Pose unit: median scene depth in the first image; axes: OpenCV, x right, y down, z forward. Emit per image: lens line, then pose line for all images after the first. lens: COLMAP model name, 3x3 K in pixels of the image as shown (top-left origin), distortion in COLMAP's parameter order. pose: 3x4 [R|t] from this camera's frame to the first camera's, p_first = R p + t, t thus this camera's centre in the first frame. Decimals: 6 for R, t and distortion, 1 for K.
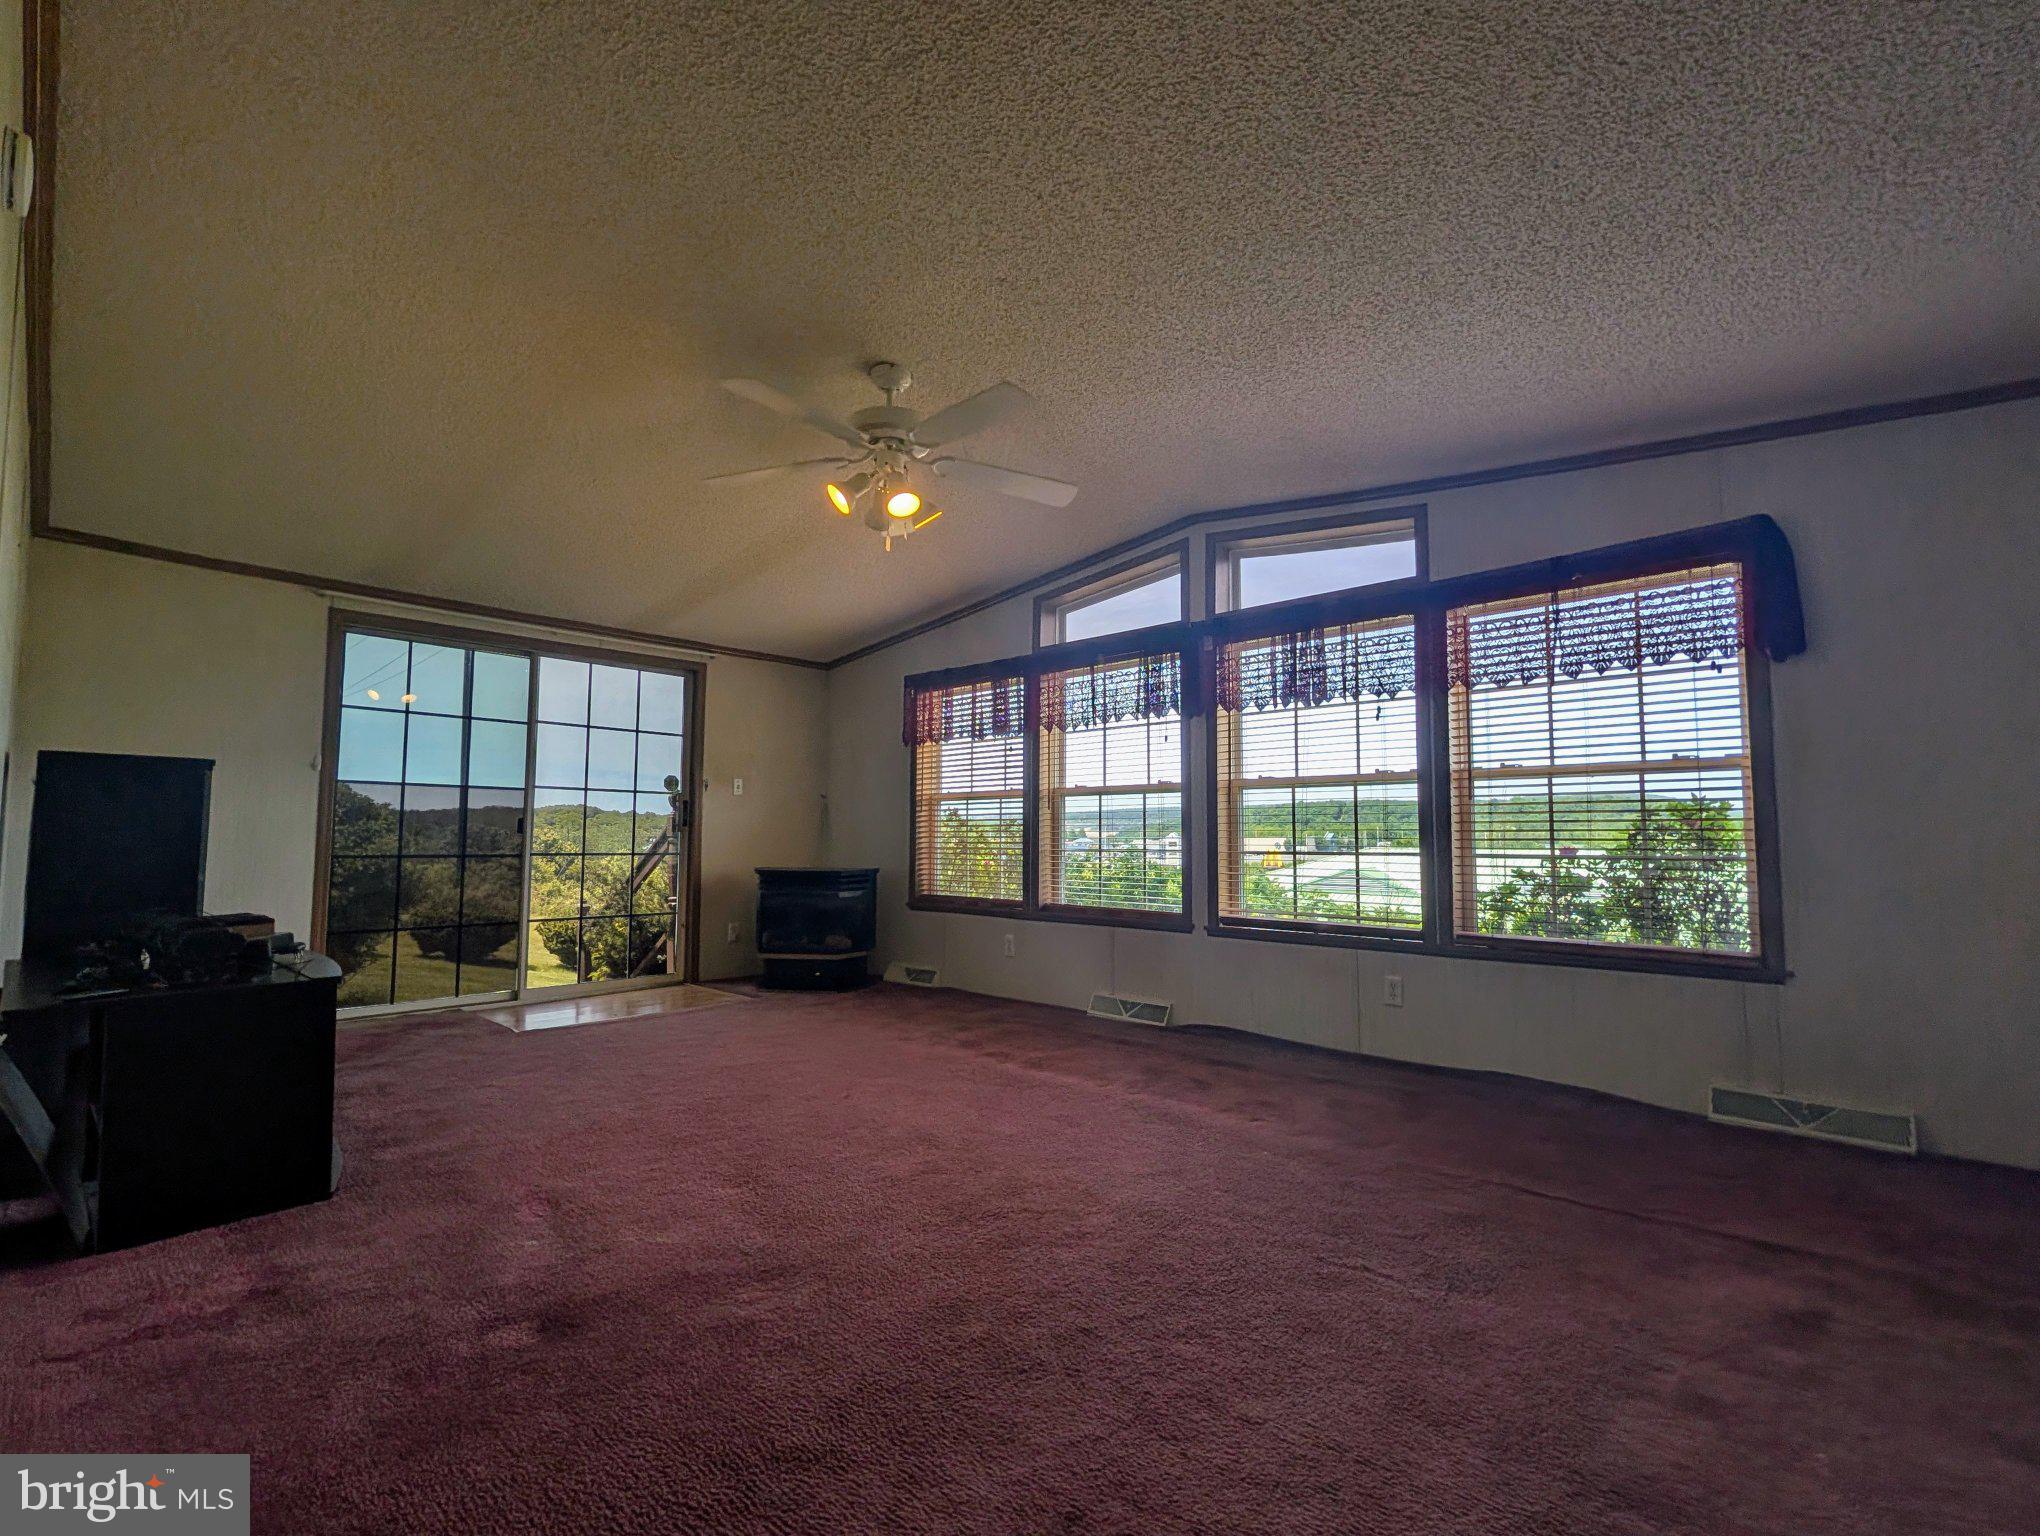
lens RADIAL K [[899.7, 0, 1017.9], [0, 899.7, 786.0], [0, 0, 1]] dist [0.000203, -0.000435]
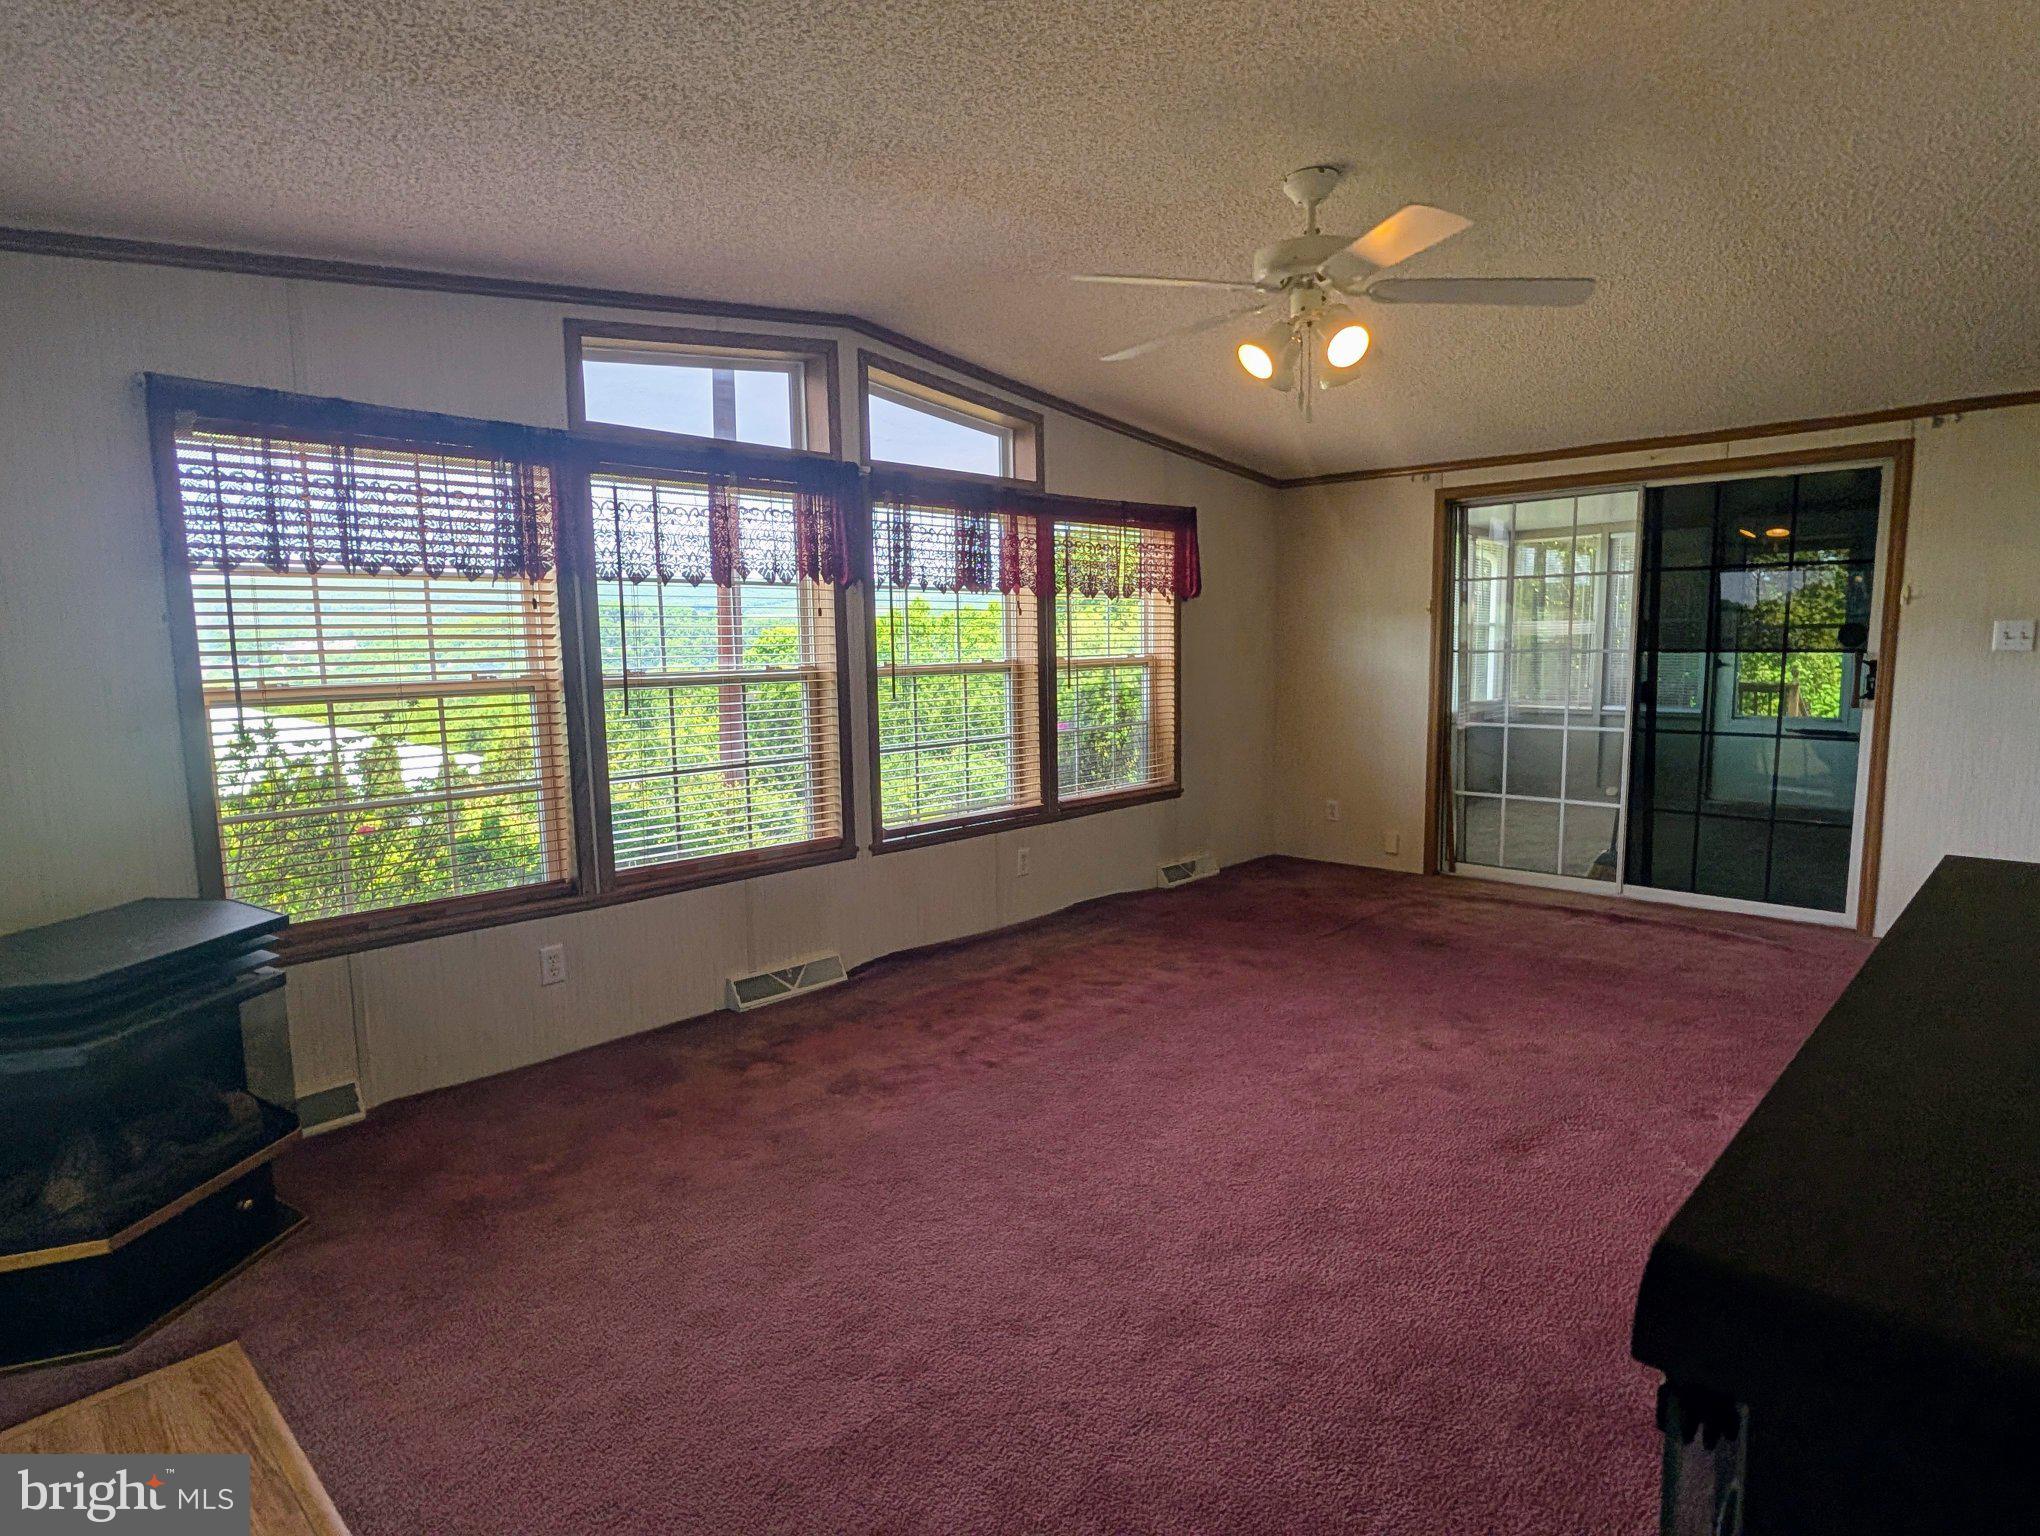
lens RADIAL K [[1105.9, 0, 1024.8], [0, 1105.9, 766.2], [0, 0, 1]] dist [-0.002891, -0.000763]
pose [[0.017682, -0.116952, 0.992980, -0.755447], [-0.044709, 0.992050, 0.117638, -0.040780], [-0.998844, -0.046475, 0.012313, 0.807651]]
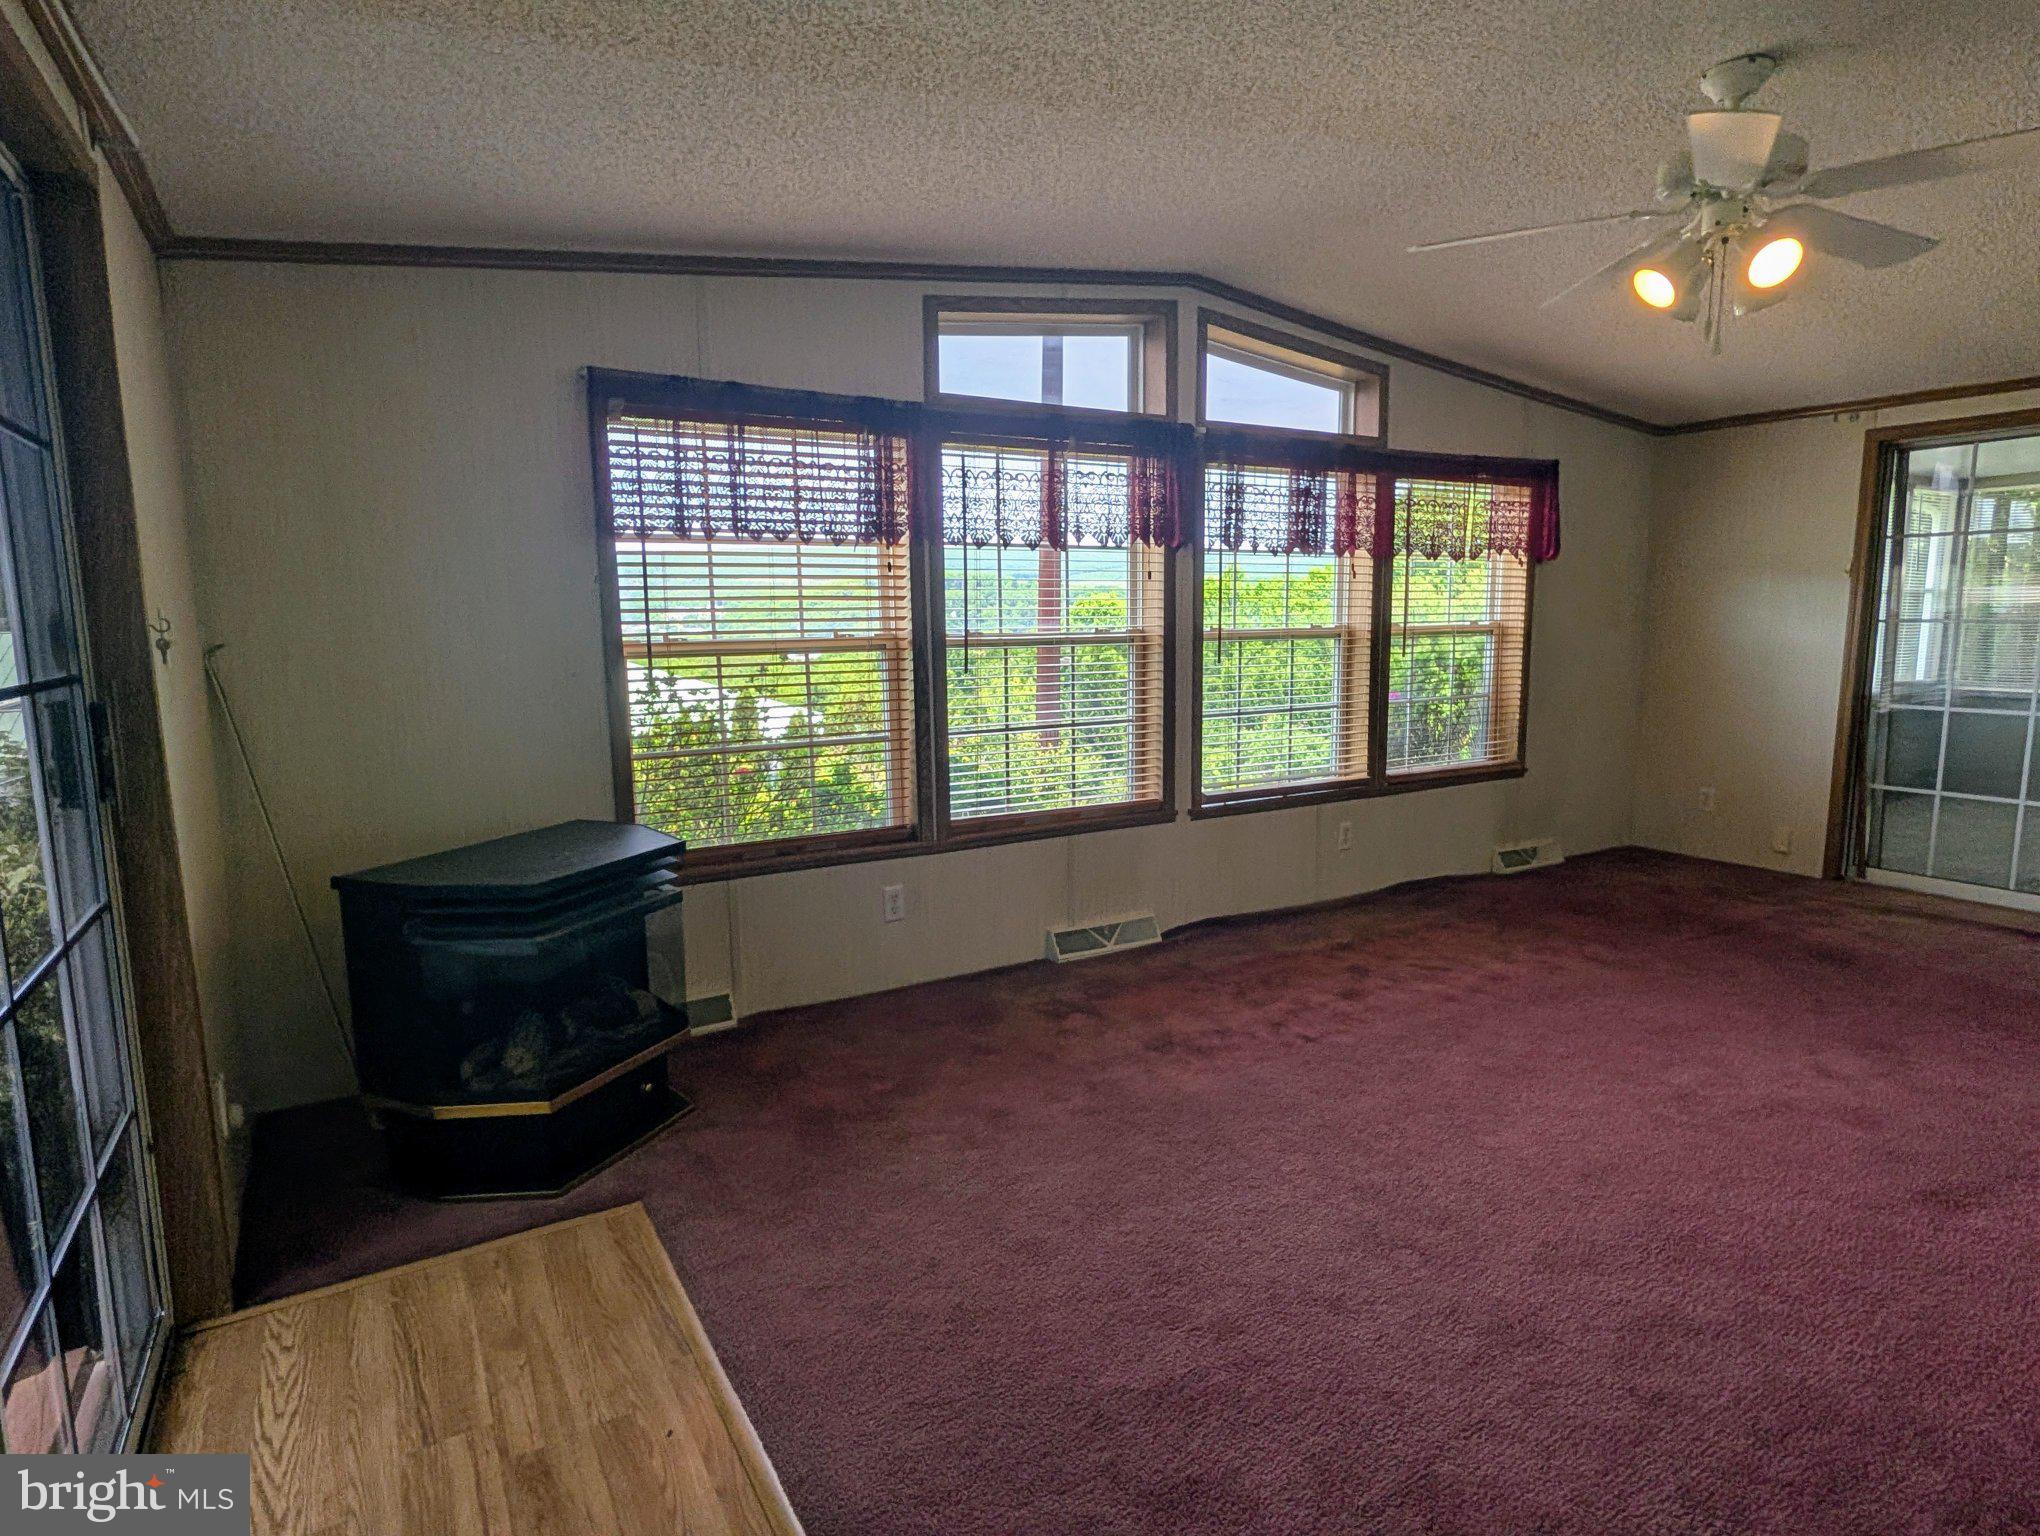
lens RADIAL K [[1105.9, 0, 1026.9], [0, 1105.9, 767.3], [0, 0, 1]] dist [-0.002891, -0.000763]
pose [[0.289759, -0.139894, 0.946821, -0.756900], [-0.046773, 0.986009, 0.159998, -0.036908], [-0.955956, -0.090647, 0.279162, 0.820632]]
